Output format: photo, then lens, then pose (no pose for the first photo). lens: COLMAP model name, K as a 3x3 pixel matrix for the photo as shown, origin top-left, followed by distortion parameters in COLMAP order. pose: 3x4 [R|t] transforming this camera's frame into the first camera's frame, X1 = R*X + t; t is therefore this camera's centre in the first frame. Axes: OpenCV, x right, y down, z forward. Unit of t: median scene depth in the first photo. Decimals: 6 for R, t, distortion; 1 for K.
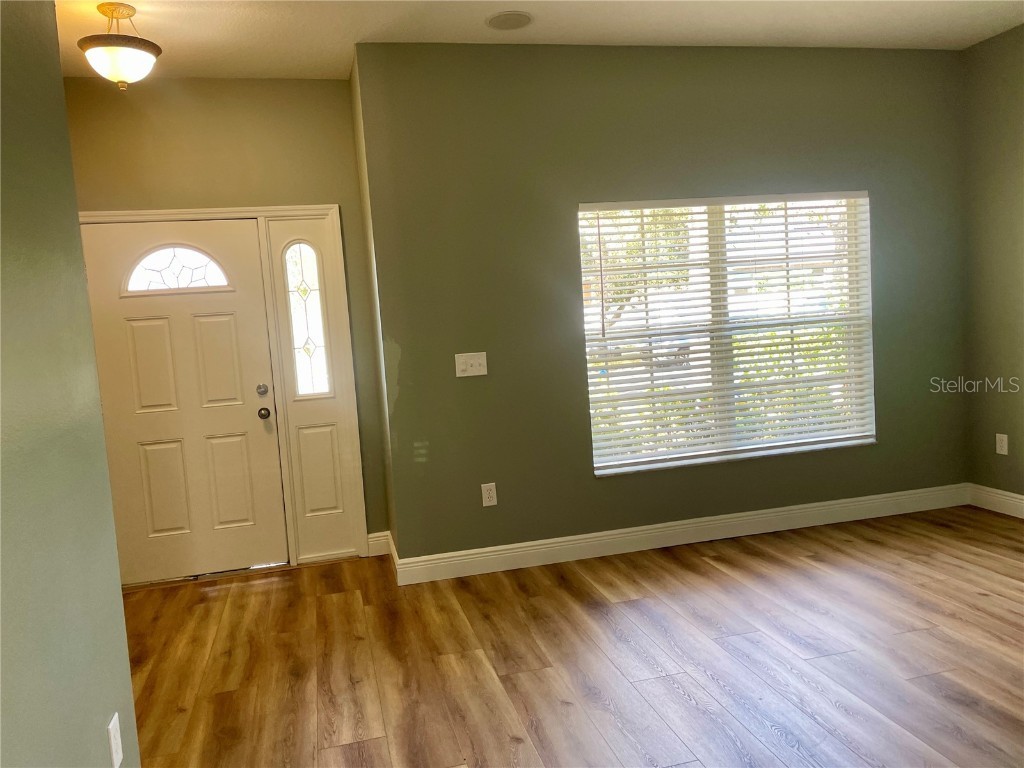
lens RADIAL K [[763.1, 0, 514.8], [0, 763.1, 380.9], [0, 0, 1]] dist [0.099040, -0.115677]
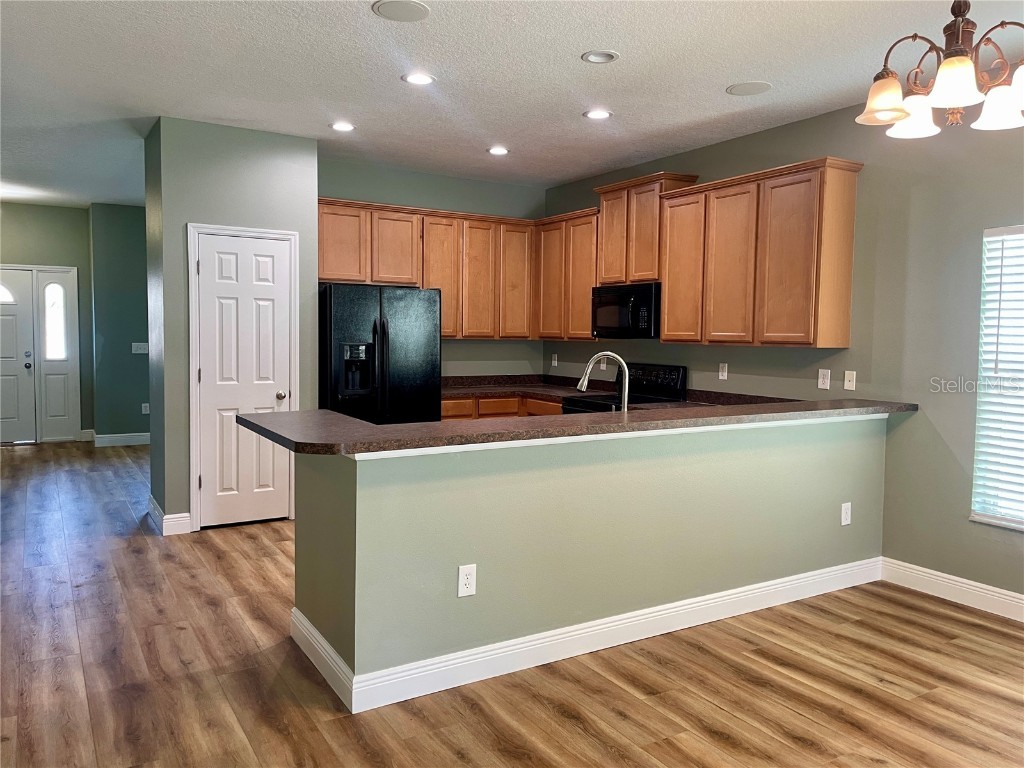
lens RADIAL K [[763.1, 0, 514.8], [0, 763.1, 380.9], [0, 0, 1]] dist [0.099040, -0.115677]
pose [[0.952185, 0.064797, 0.298572, 0.313063], [-0.056527, 0.997742, -0.036261, 0.092195], [-0.300248, 0.017650, 0.953698, -1.472267]]
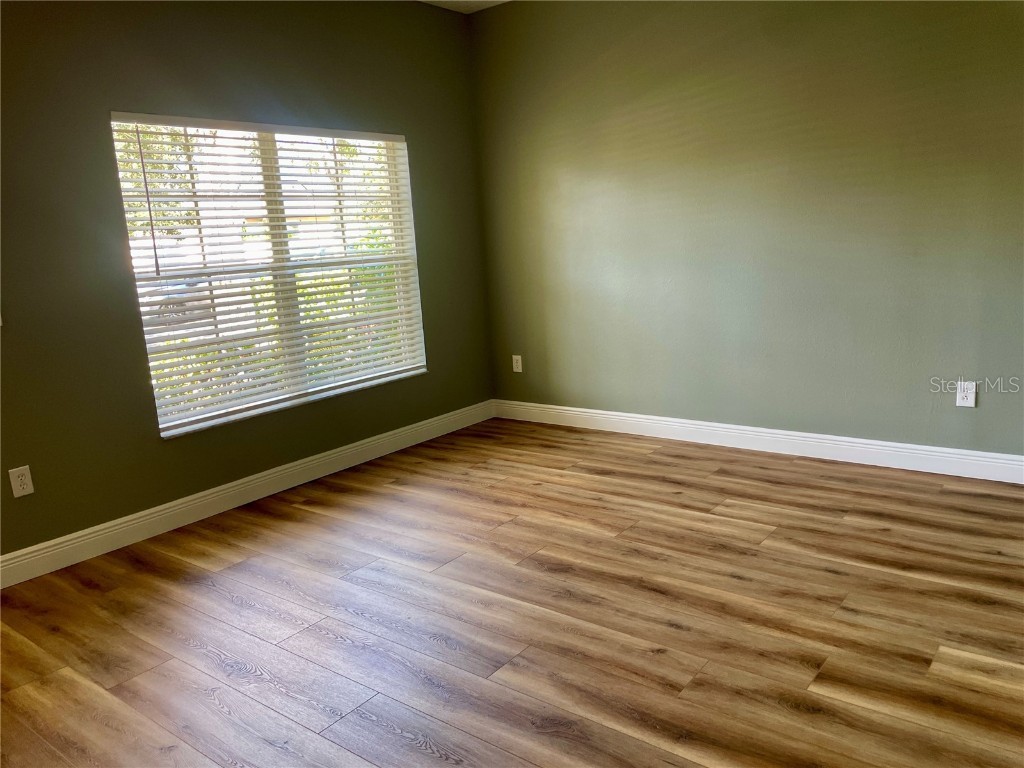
lens RADIAL K [[763.1, 0, 514.8], [0, 763.1, 380.9], [0, 0, 1]] dist [0.099040, -0.115677]
pose [[0.789932, -0.096703, 0.605522, -0.104405], [0.060091, 0.994941, 0.080503, 0.013959], [-0.610244, -0.027205, 0.791747, 0.071162]]
